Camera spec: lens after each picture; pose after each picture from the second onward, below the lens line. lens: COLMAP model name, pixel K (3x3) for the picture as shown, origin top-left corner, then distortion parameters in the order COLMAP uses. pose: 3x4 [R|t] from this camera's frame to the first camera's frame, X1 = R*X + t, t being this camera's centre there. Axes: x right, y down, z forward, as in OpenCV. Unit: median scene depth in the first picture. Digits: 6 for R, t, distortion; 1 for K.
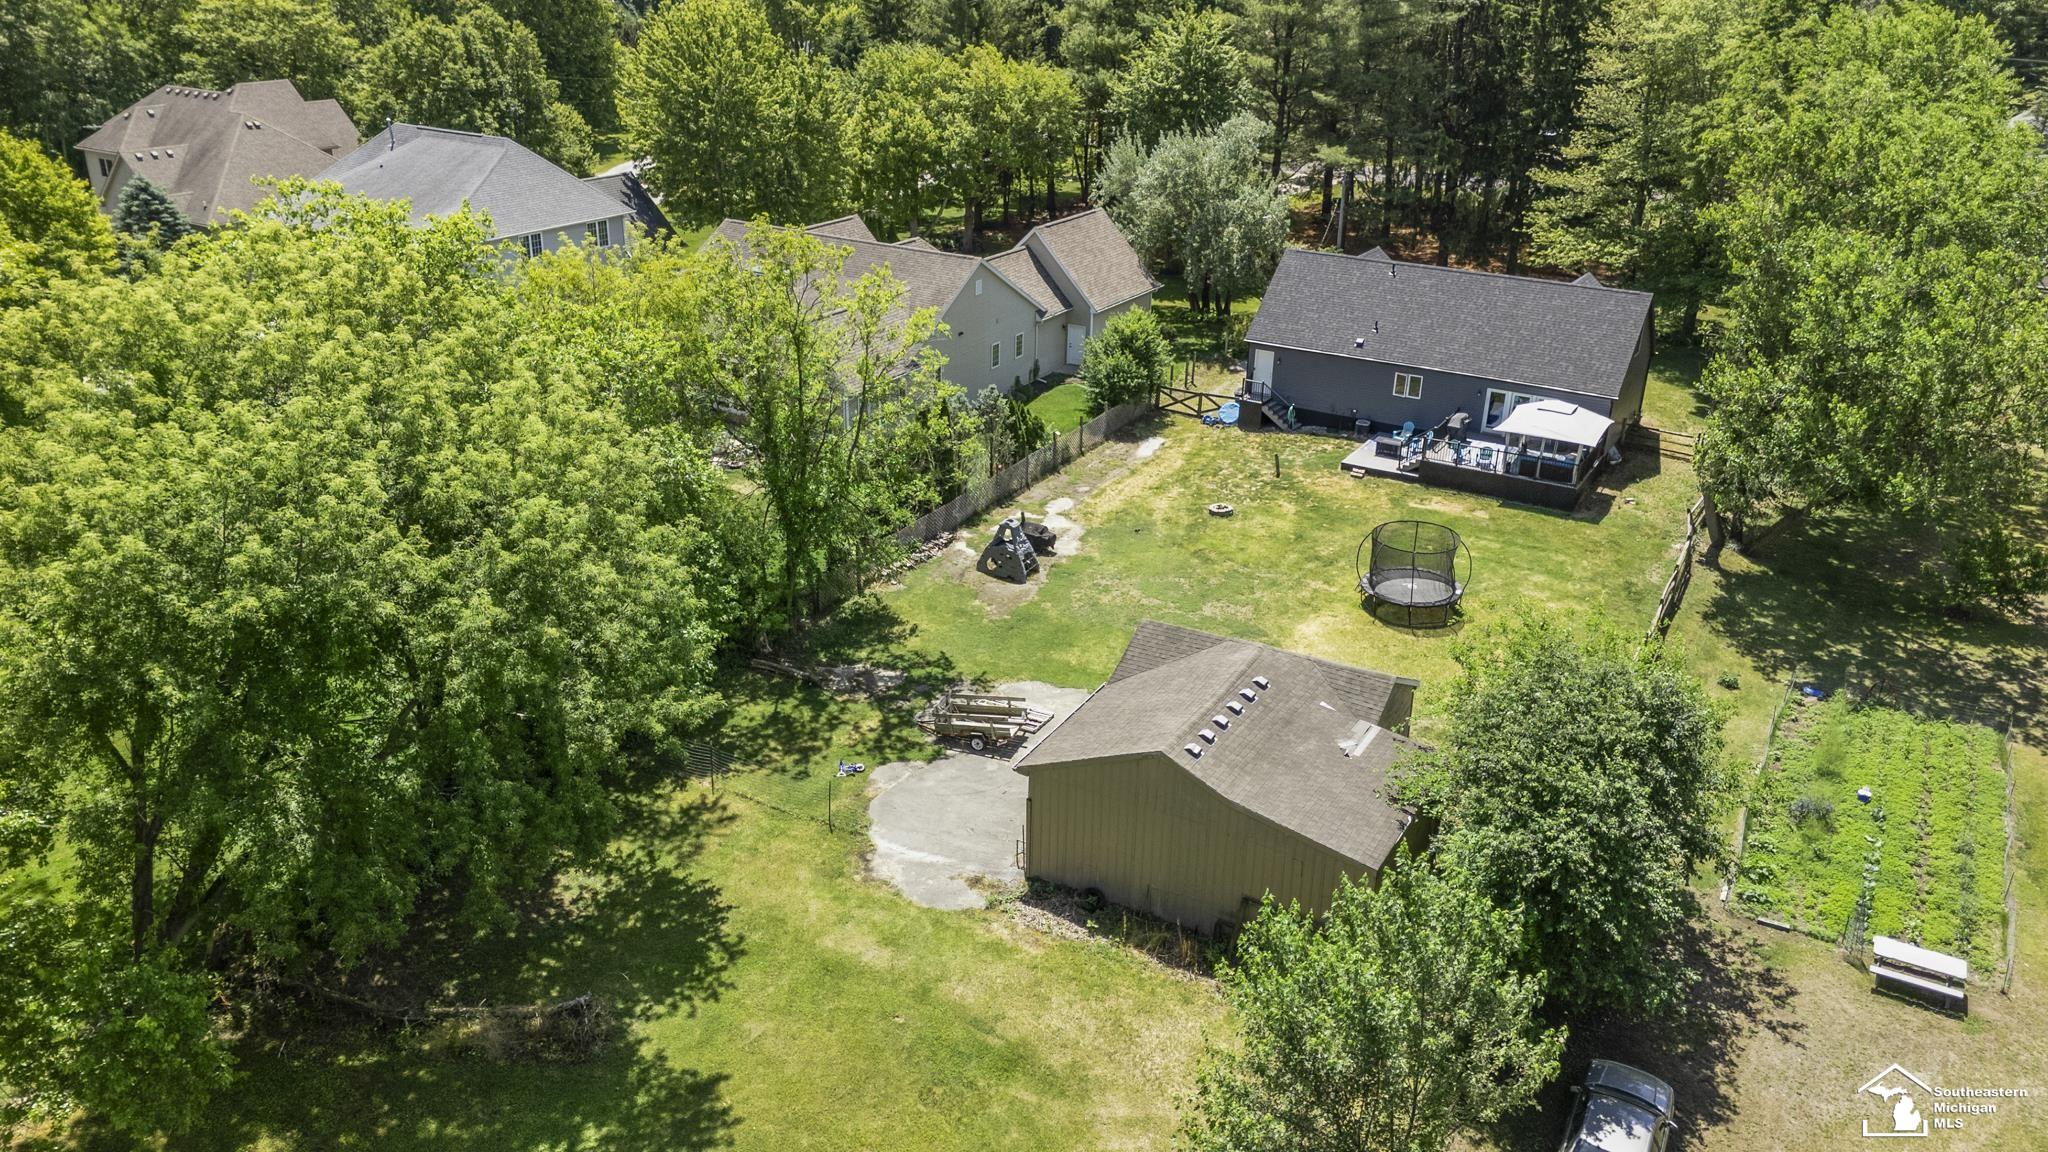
lens RADIAL K [[1583.5, 0, 1038.3], [0, 1583.5, 573.7], [0, 0, 1]] dist [0.059350, -0.008218]
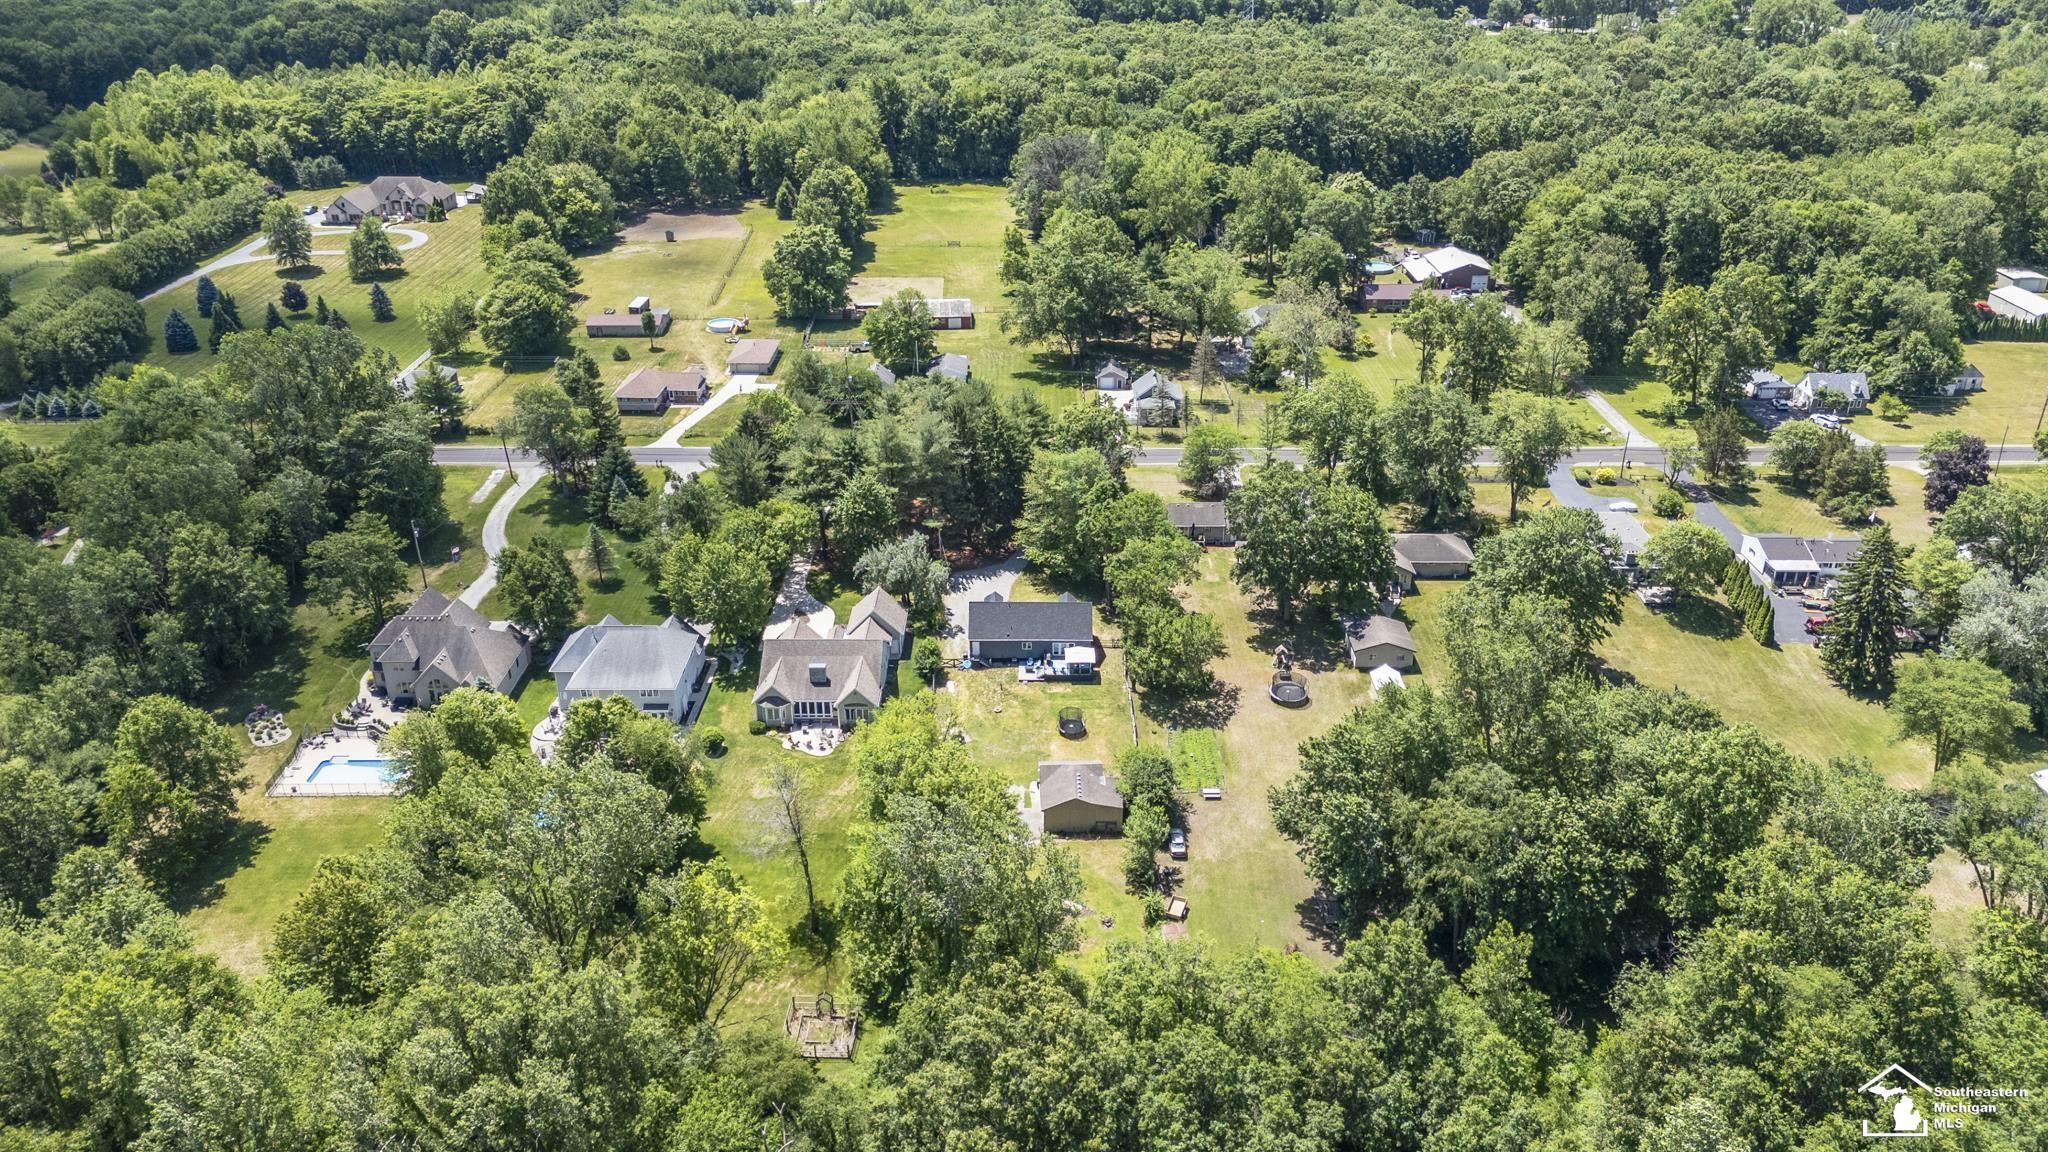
lens RADIAL K [[1583.5, 0, 1038.3], [0, 1583.5, 573.7], [0, 0, 1]] dist [0.059350, -0.008218]
pose [[0.863022, -0.251654, 0.438021, -1.147622], [0.219811, 0.967768, 0.122918, -0.682164], [-0.454836, -0.009799, 0.890521, -1.884681]]
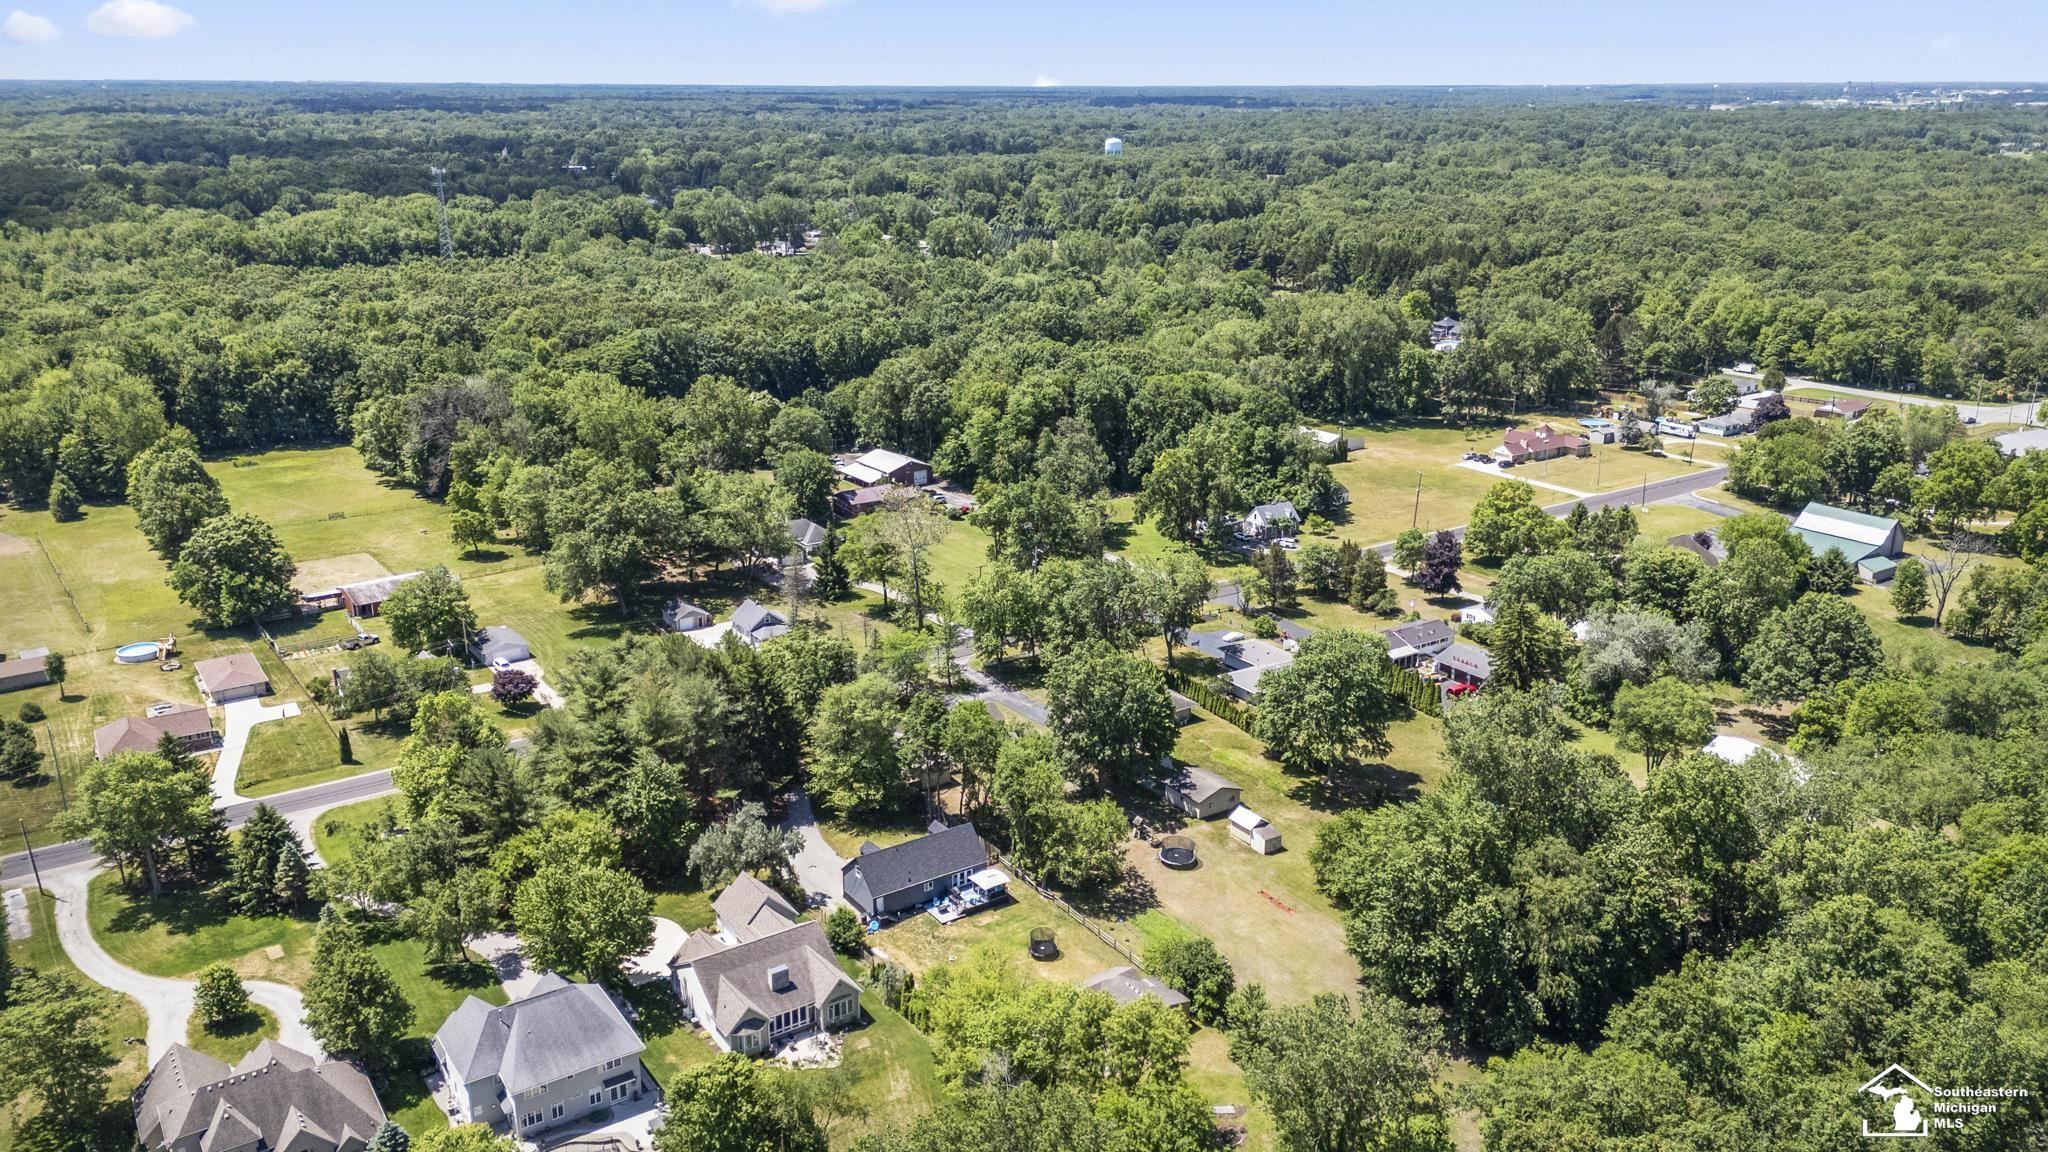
lens RADIAL K [[1583.5, 0, 1038.3], [0, 1583.5, 573.7], [0, 0, 1]] dist [0.059350, -0.008218]
pose [[0.402653, -0.306477, 0.862521, -2.162930], [0.347211, 0.923000, 0.165878, -1.140947], [-0.846945, 0.232686, 0.478061, -0.722992]]
